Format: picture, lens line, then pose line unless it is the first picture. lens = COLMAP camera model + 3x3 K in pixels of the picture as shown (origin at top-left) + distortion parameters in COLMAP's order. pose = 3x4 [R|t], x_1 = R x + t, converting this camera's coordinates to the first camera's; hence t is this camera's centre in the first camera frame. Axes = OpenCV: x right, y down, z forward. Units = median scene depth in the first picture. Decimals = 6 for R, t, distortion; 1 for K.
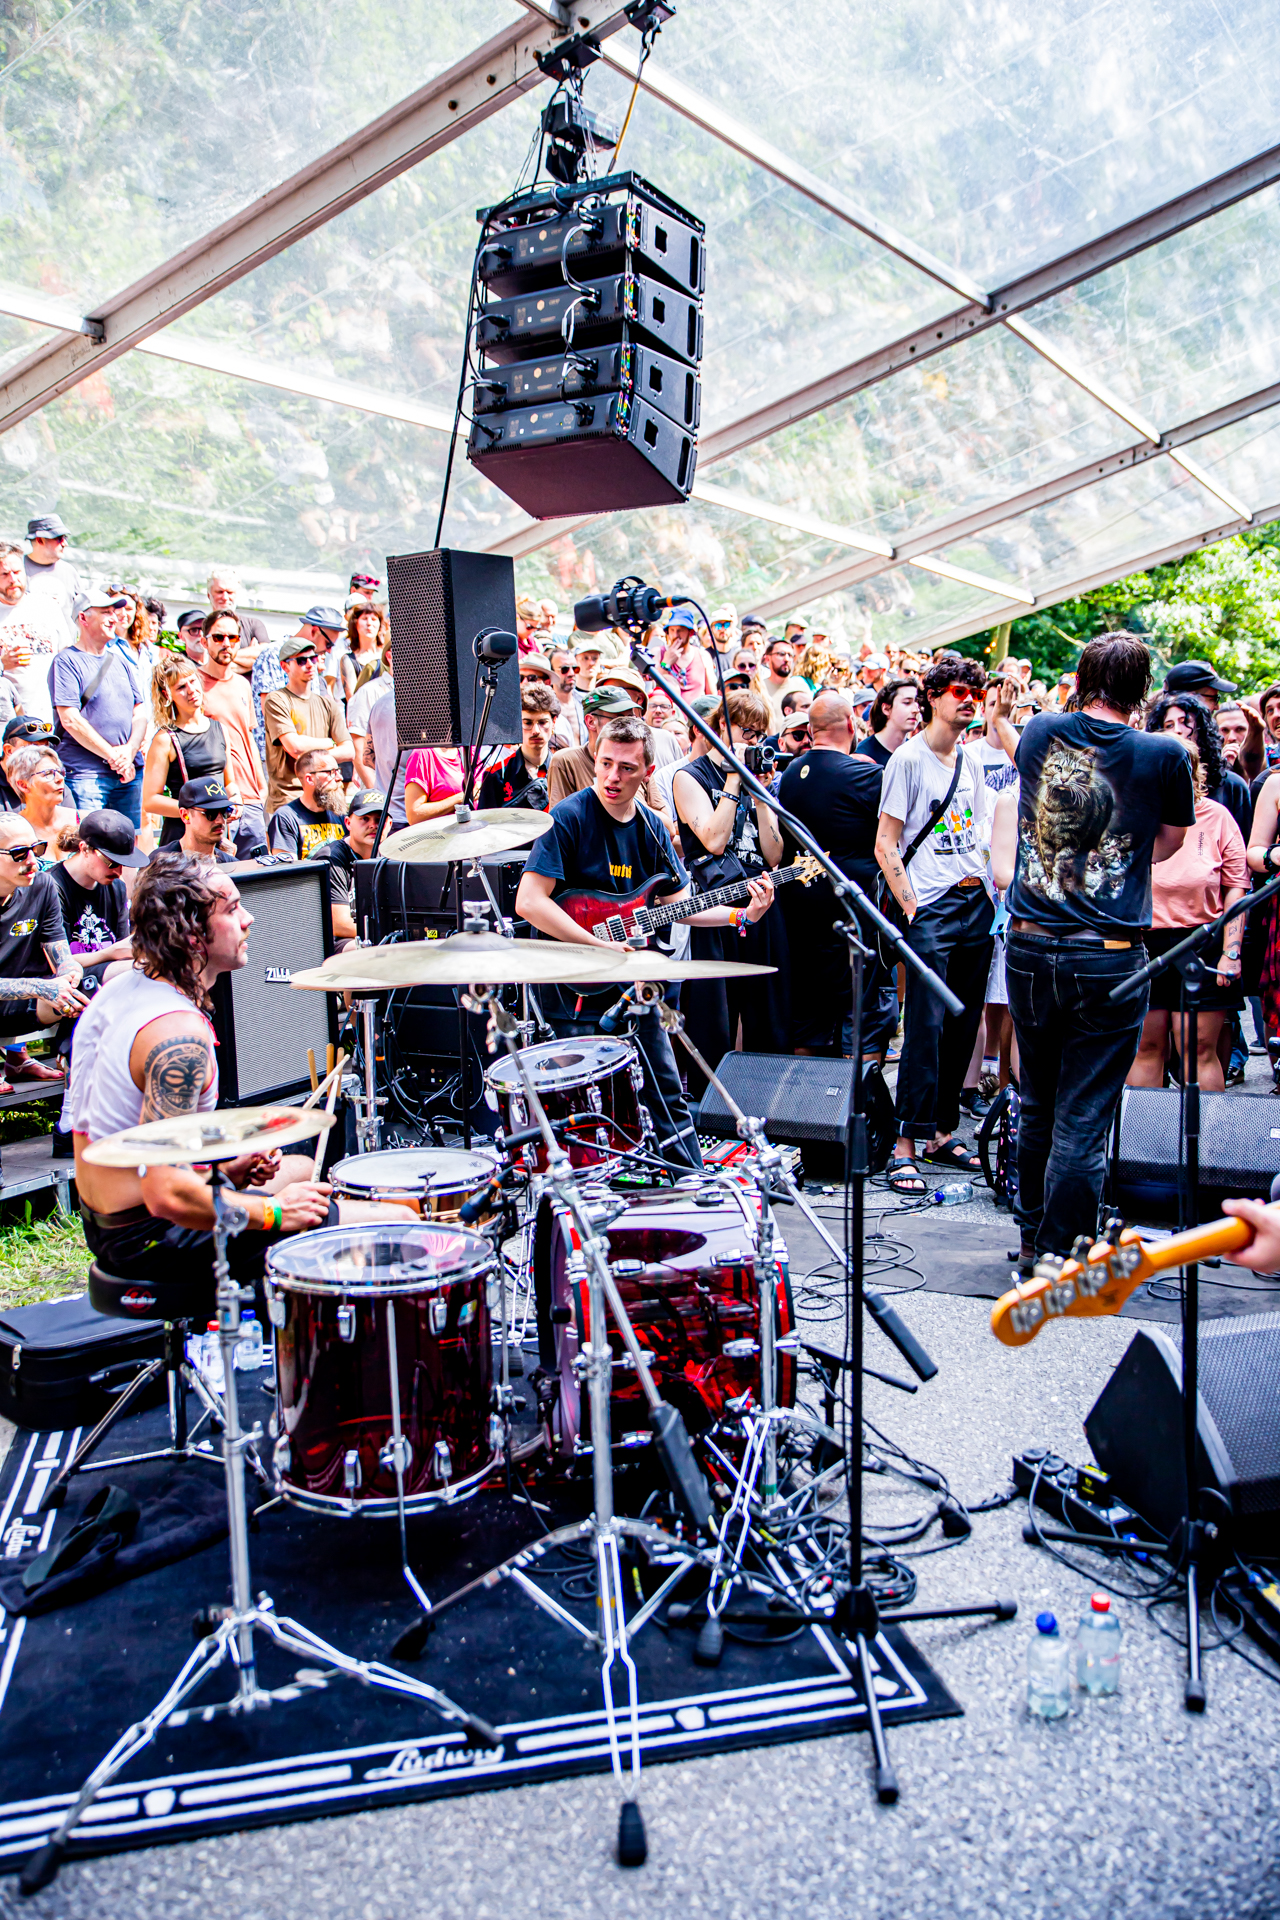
lens RADIAL K [[1654.3, 0, 640.0], [0, 1654.3, 960.0], [0, 0, 1]] dist [-0.074194, 0.114852]
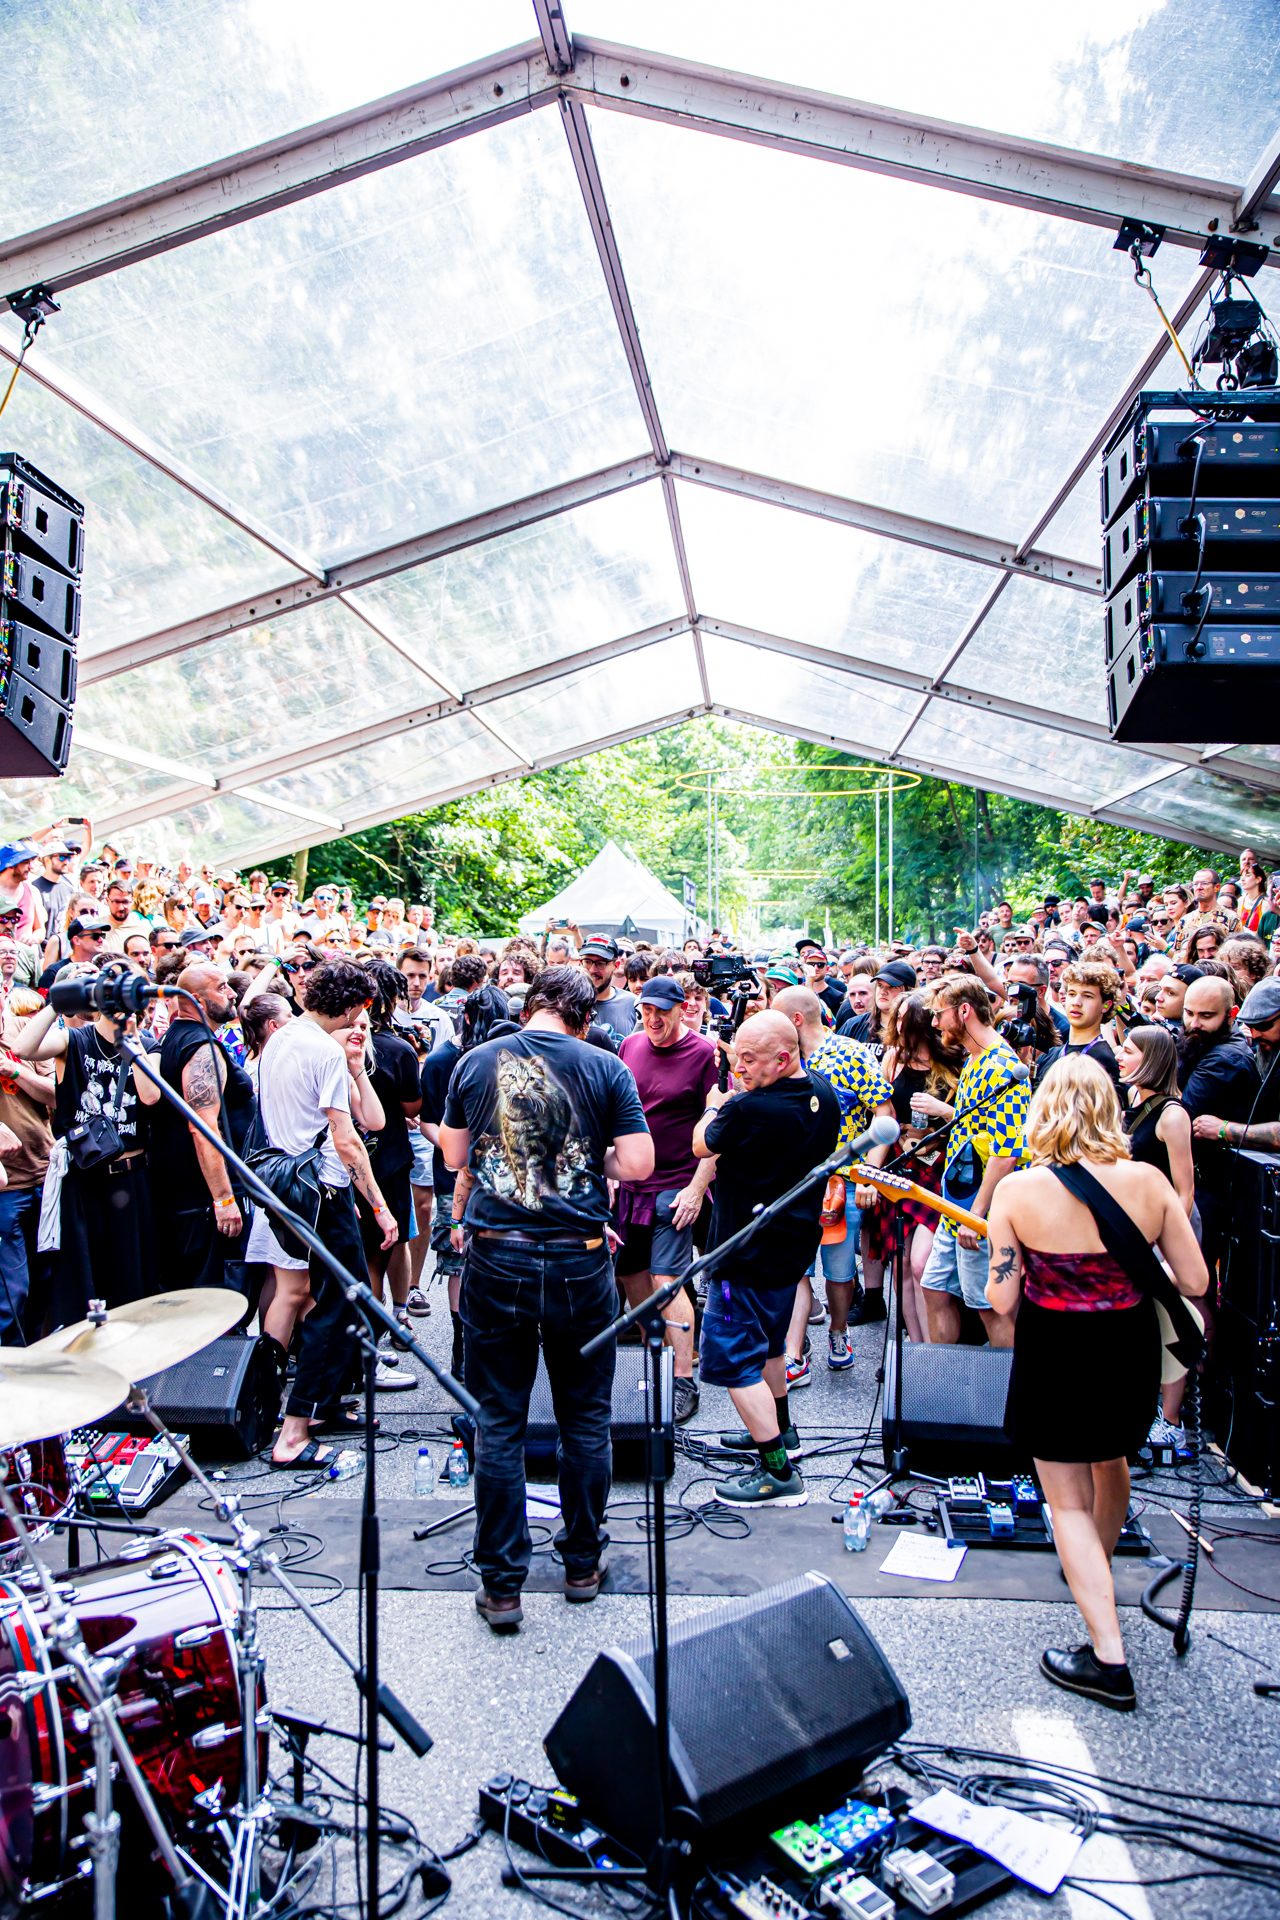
lens RADIAL K [[1575.0, 0, 625.7], [0, 1575.0, 929.1], [0, 0, 1]] dist [-0.106257, 0.142206]
pose [[0.903249, 0.013444, 0.428906, -0.077583], [0.037014, 0.993343, -0.109085, -0.085204], [-0.427517, 0.114407, 0.896739, 0.028206]]
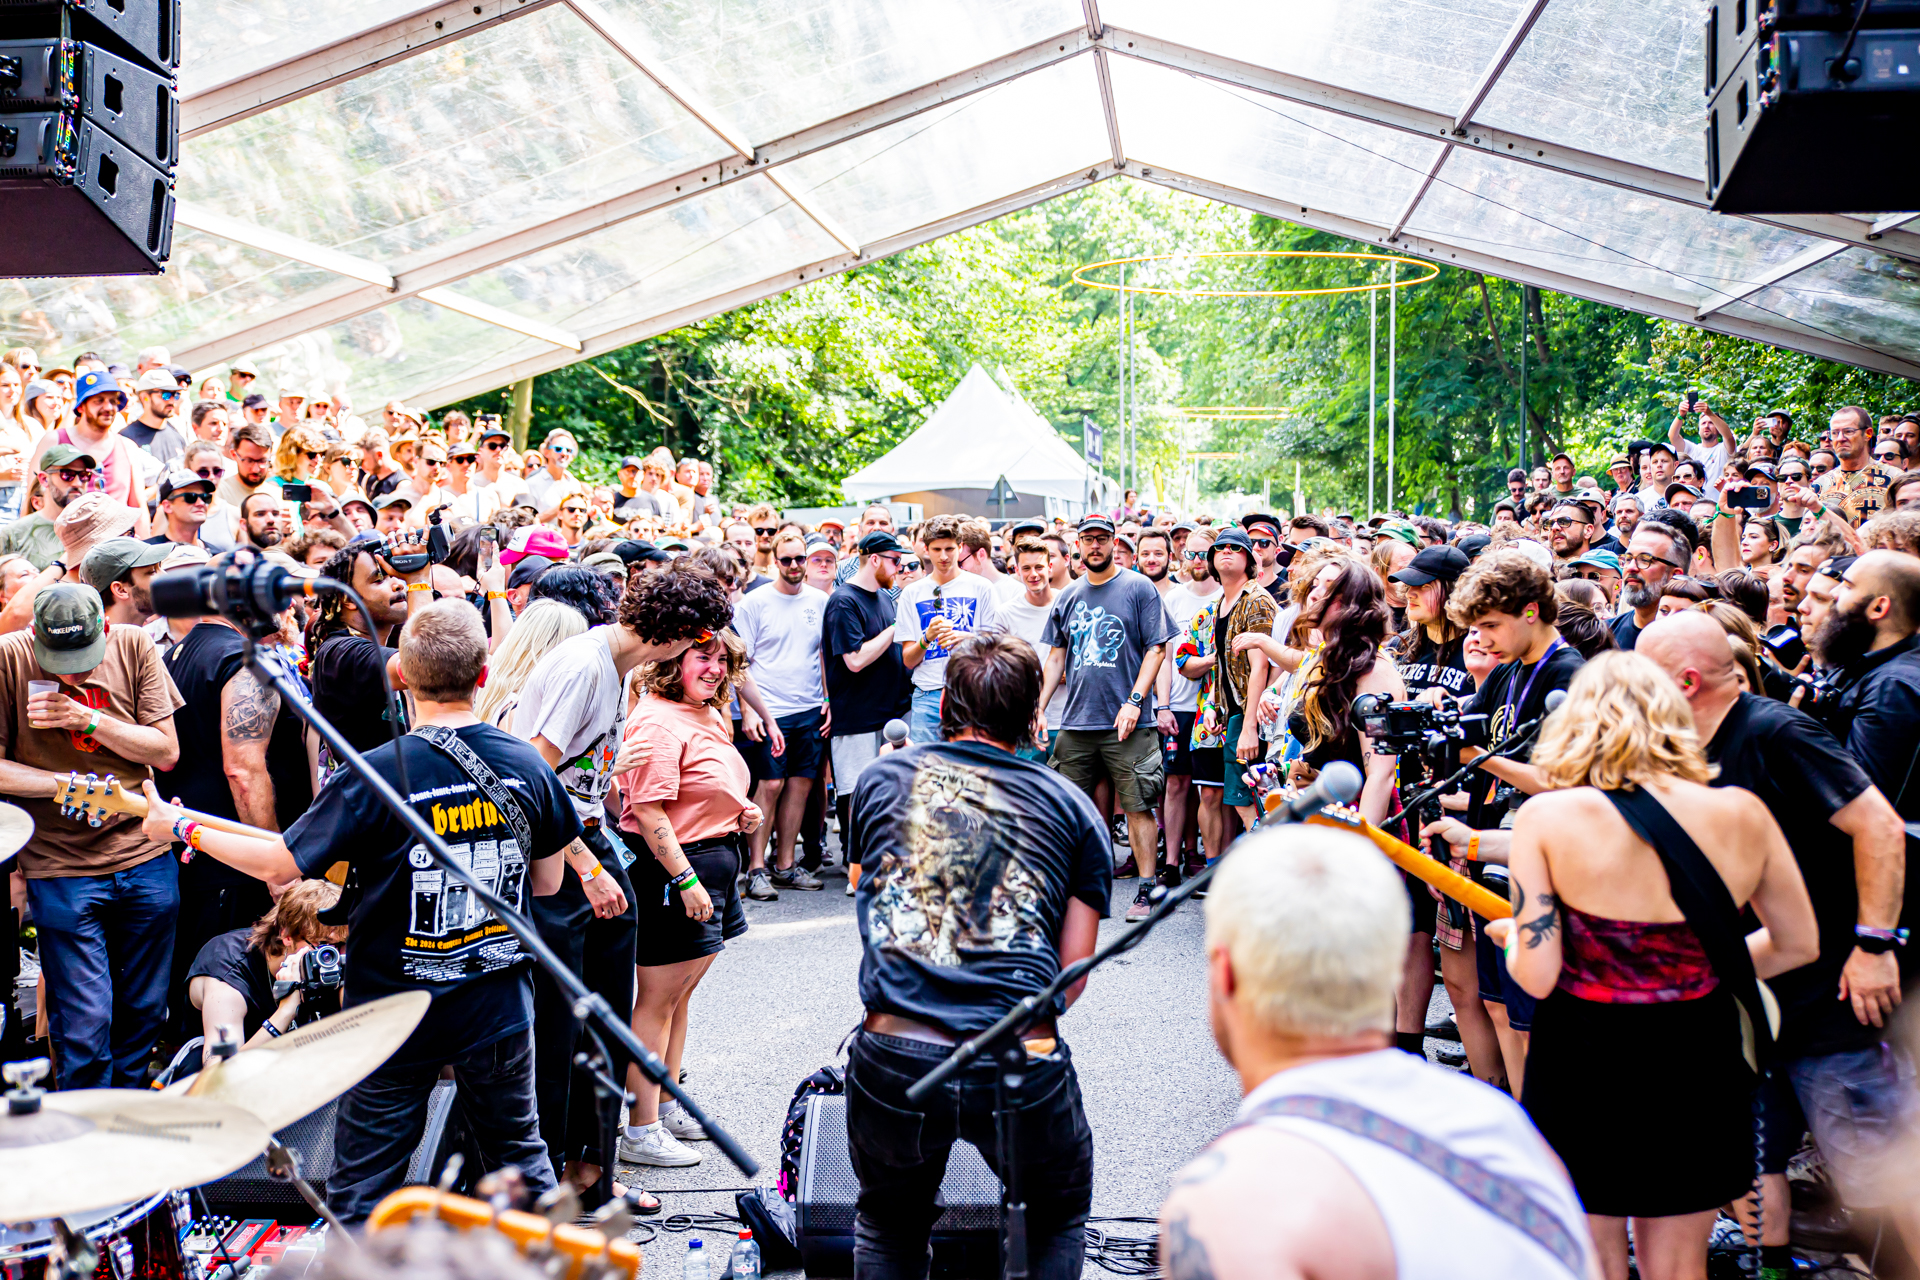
lens RADIAL K [[2322.0, 0, 927.0], [0, 2322.0, 641.2], [0, 0, 1]] dist [-0.019822, 0.229451]
pose [[0.917231, -0.013872, 0.398114, -0.078219], [0.035717, 0.998232, -0.047506, -0.082925], [-0.396752, 0.057793, 0.916105, 0.004275]]
